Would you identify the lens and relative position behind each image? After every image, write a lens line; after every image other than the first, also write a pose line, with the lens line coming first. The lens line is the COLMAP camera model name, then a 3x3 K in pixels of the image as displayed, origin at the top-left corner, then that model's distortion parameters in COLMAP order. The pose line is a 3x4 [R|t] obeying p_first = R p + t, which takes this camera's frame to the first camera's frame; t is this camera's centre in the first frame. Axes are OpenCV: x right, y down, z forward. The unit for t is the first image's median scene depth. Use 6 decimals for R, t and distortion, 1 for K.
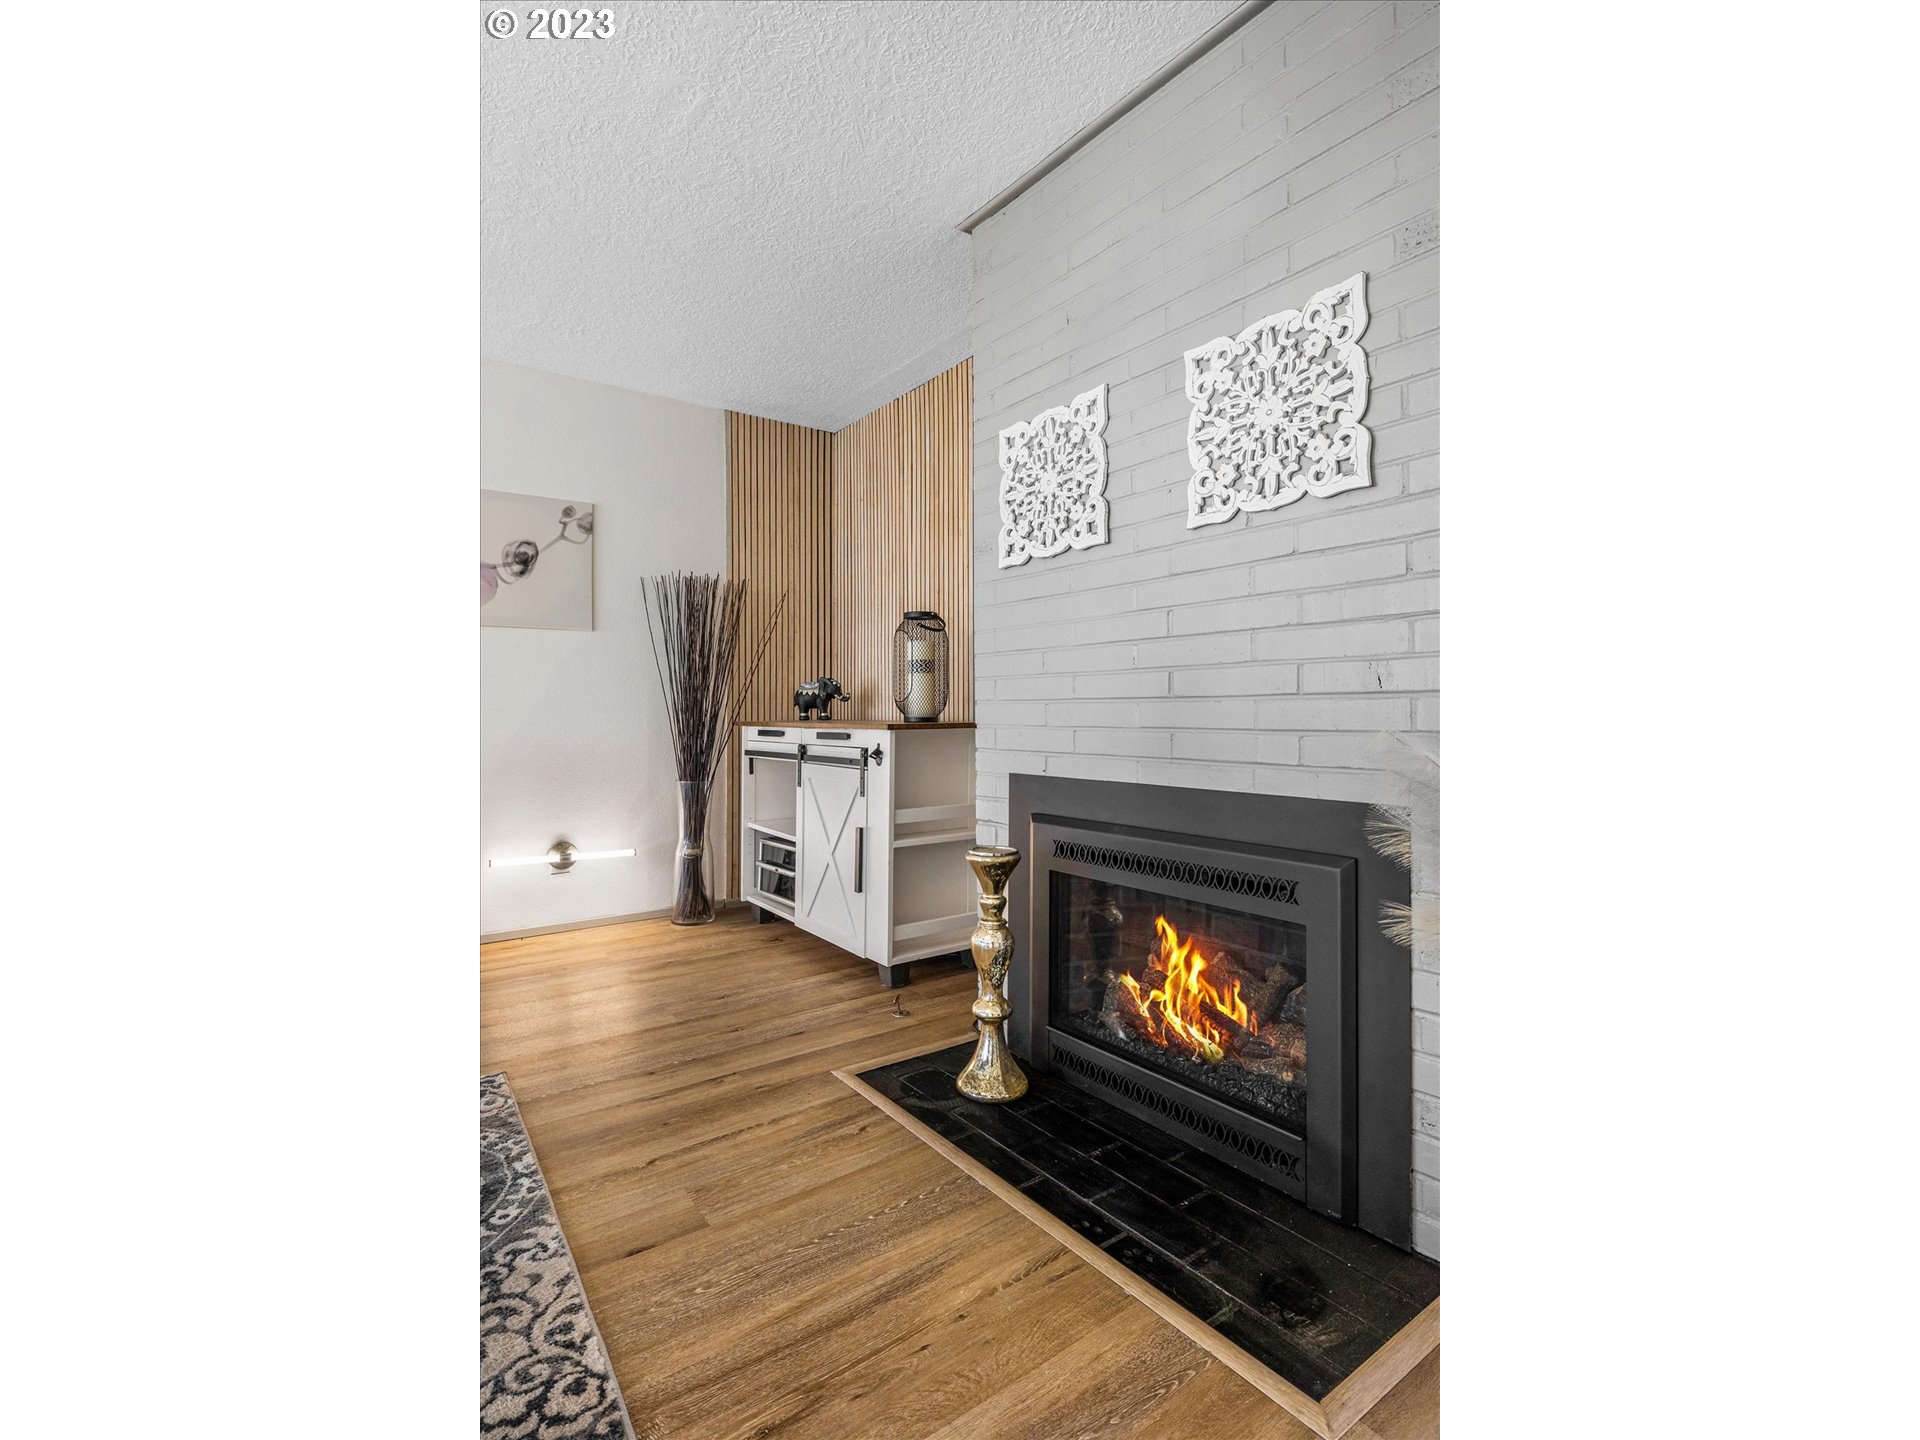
lens RADIAL K [[835.2, 0, 959.2], [0, 835.2, 699.5], [0, 0, 1]] dist [-0.000063, 0.000003]
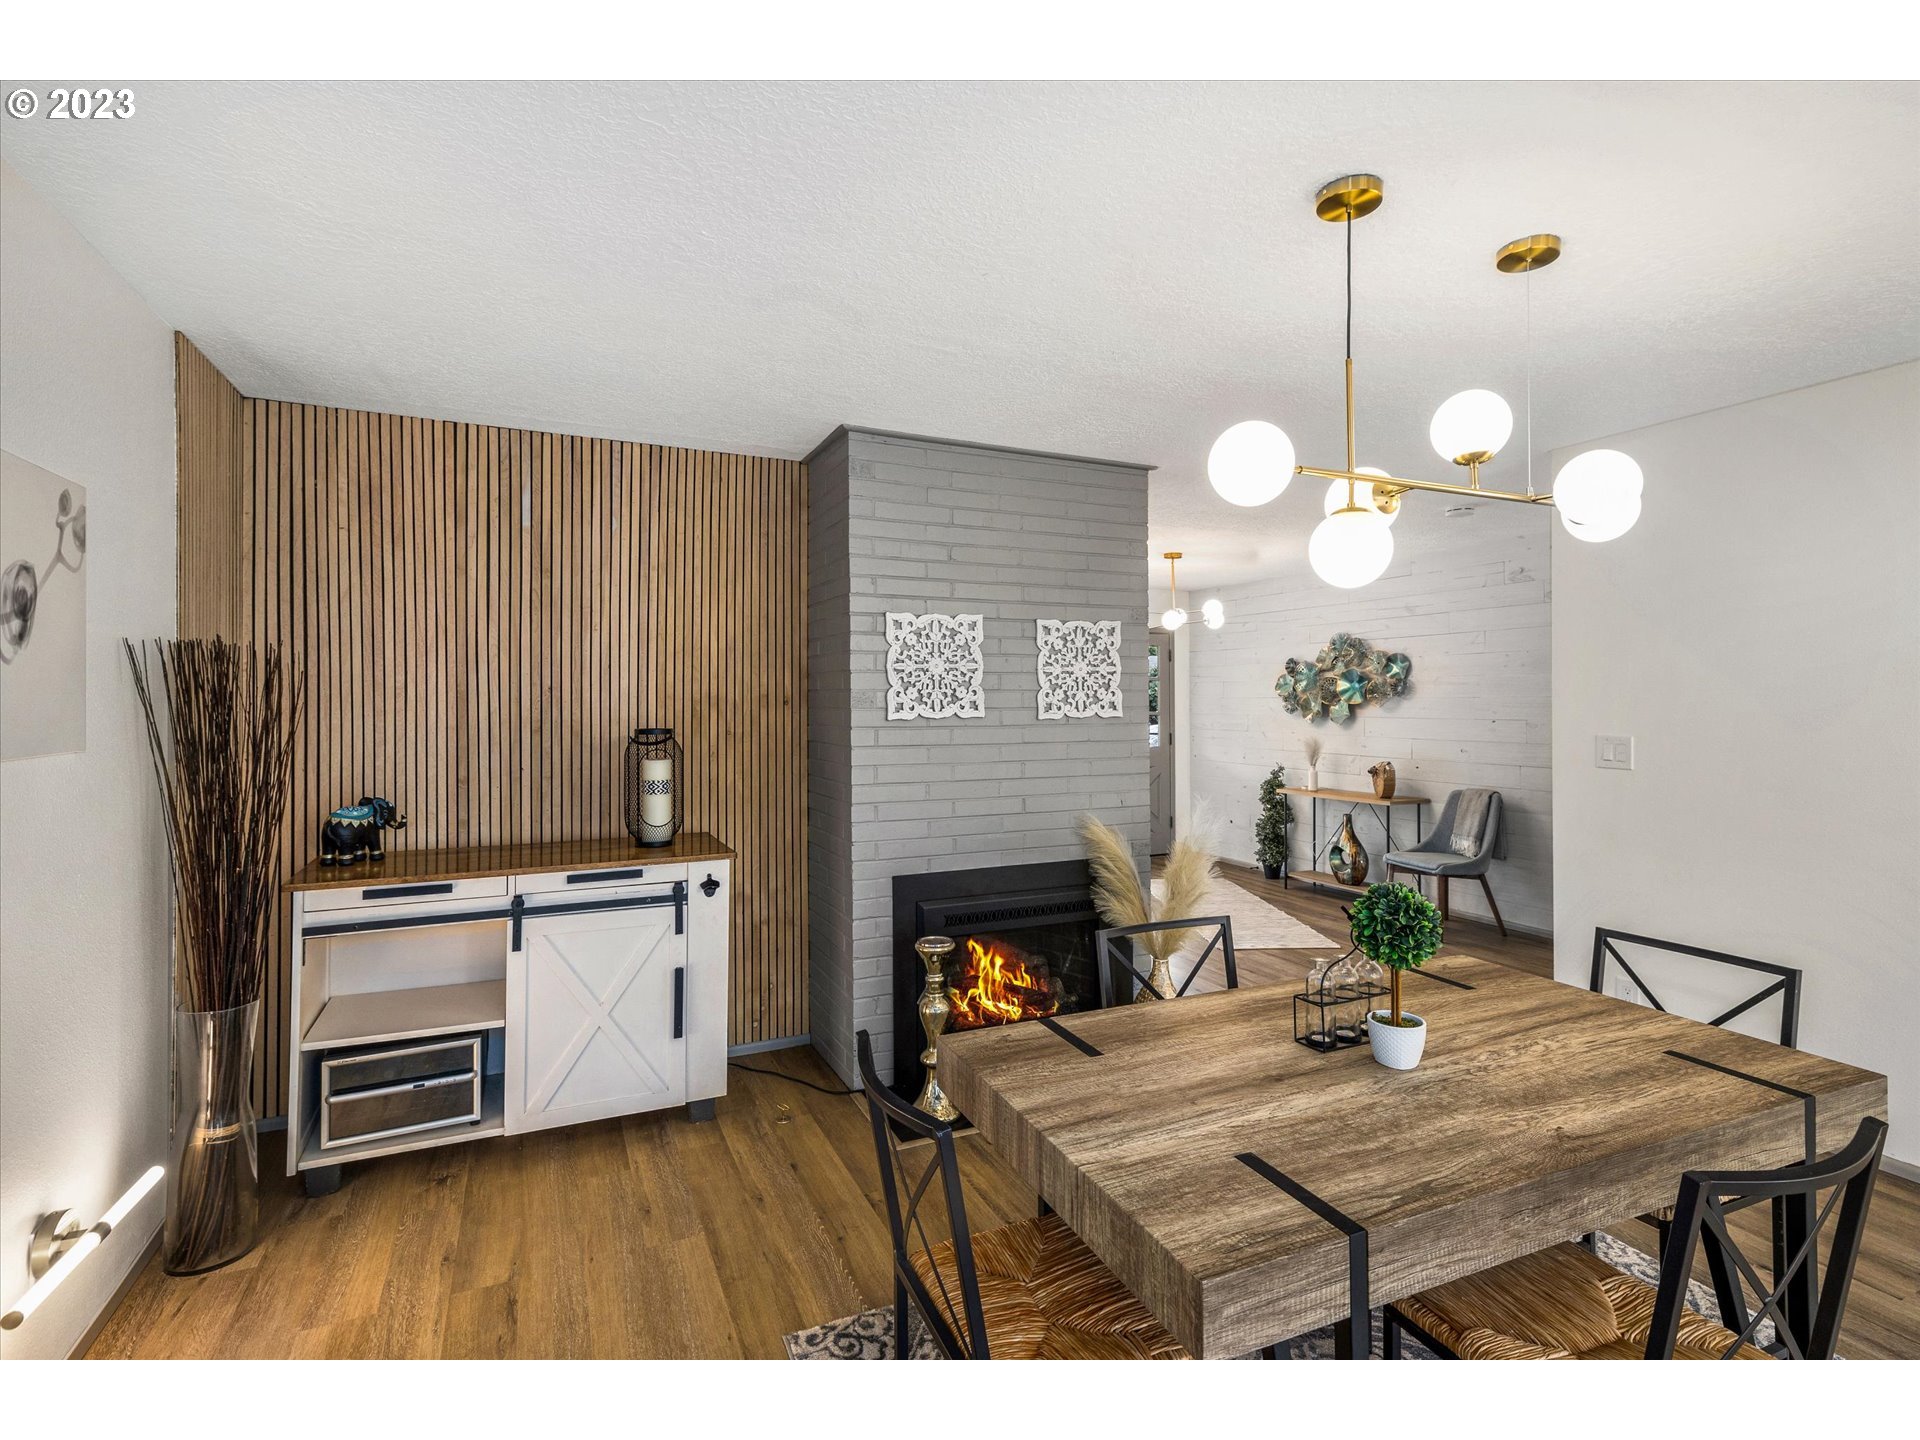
lens RADIAL K [[904.3, 0, 960.0], [0, 904.3, 720.0], [0, 0, 1]] dist [0.001401, 0.000120]
pose [[0.189563, -0.013023, 0.981782, -1.422329], [-0.016740, 0.999724, 0.016494, -0.197463], [-0.981726, -0.019562, 0.189293, 0.679962]]
